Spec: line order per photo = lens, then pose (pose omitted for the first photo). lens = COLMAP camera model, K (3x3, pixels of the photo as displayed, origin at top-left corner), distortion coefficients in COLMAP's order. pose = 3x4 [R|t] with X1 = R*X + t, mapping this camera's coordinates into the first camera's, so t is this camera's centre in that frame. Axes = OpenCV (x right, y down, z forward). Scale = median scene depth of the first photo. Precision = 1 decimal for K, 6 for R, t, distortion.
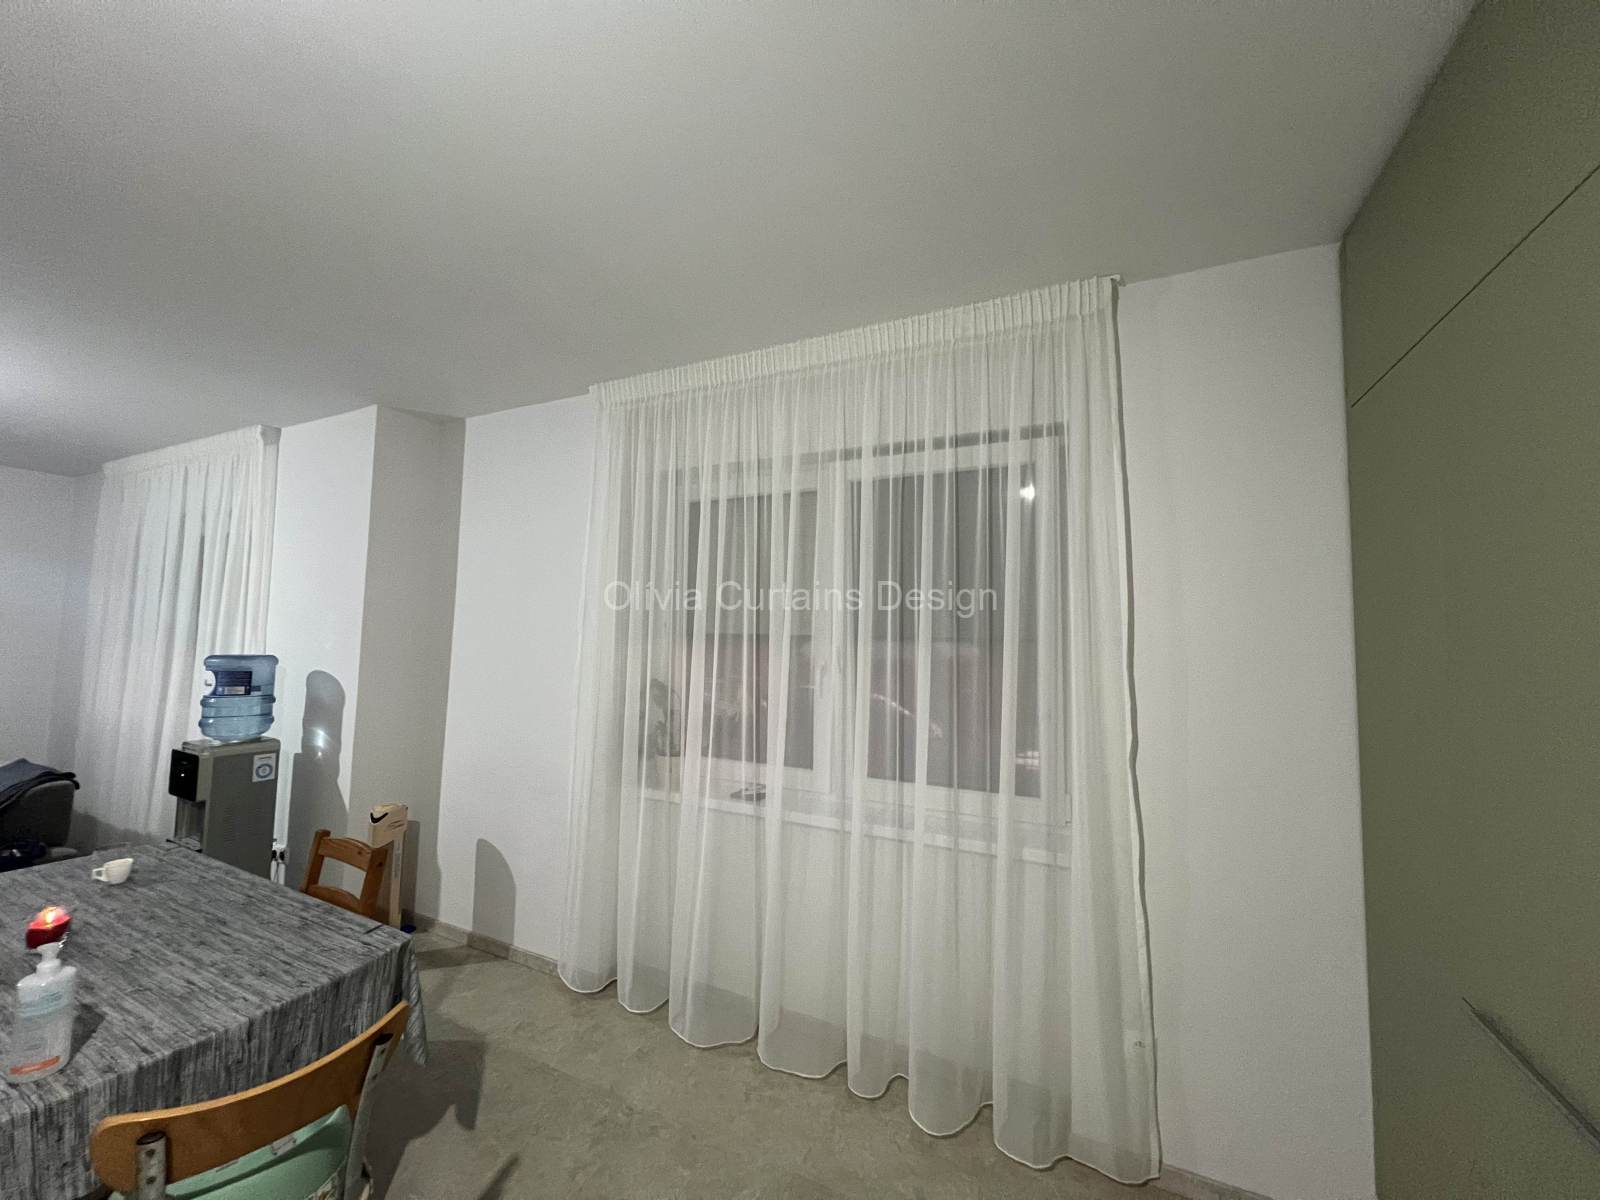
lens RADIAL K [[645.6, 0, 800.0], [0, 645.6, 600.0], [0, 0, 1]] dist [0.000805, -0.000288]
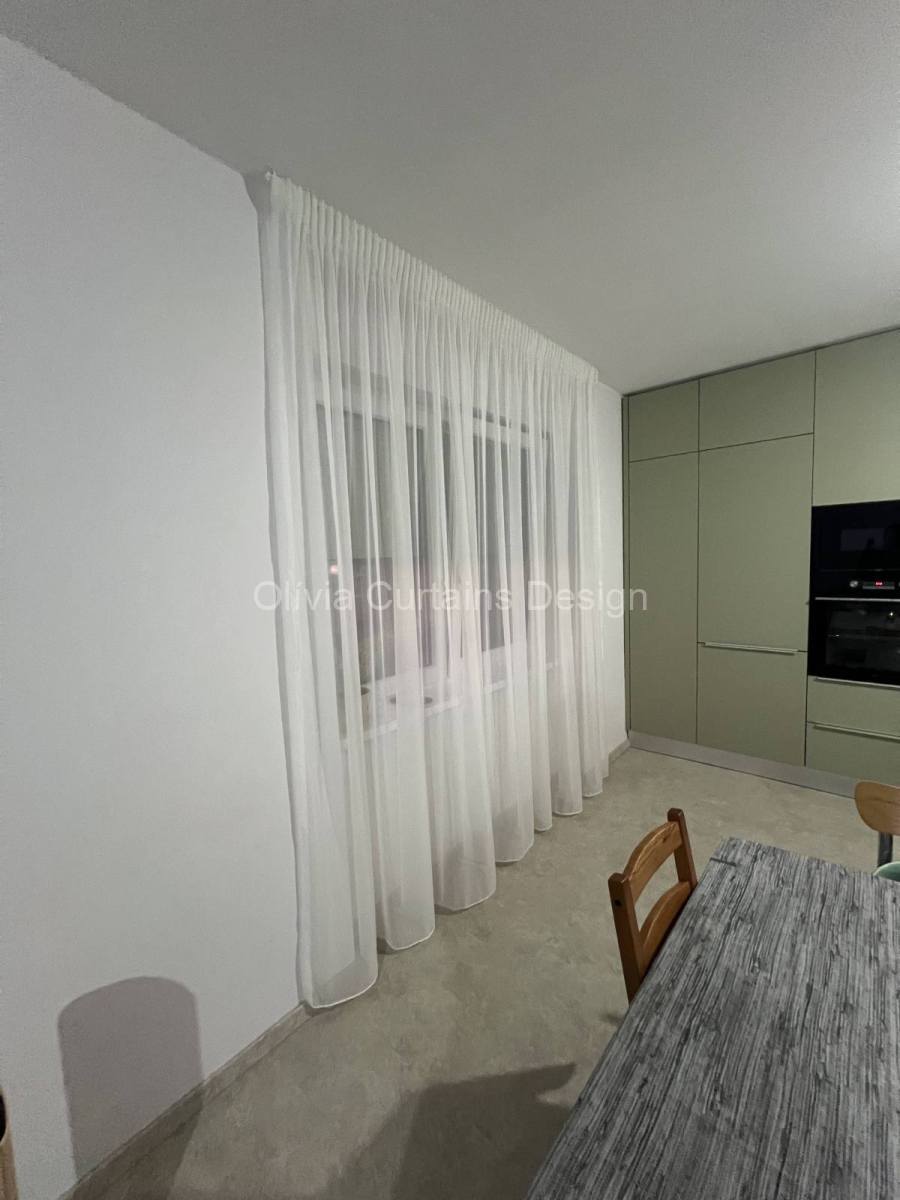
lens RADIAL K [[484.2, 0, 454.6], [0, 484.2, 600.2], [0, 0, 1]] dist [0.000805, -0.000288]
pose [[0.240335, -0.117805, 0.963515, -1.195220], [-0.019279, 0.991833, 0.126076, 0.037563], [-0.970499, -0.048876, 0.236101, 1.058775]]
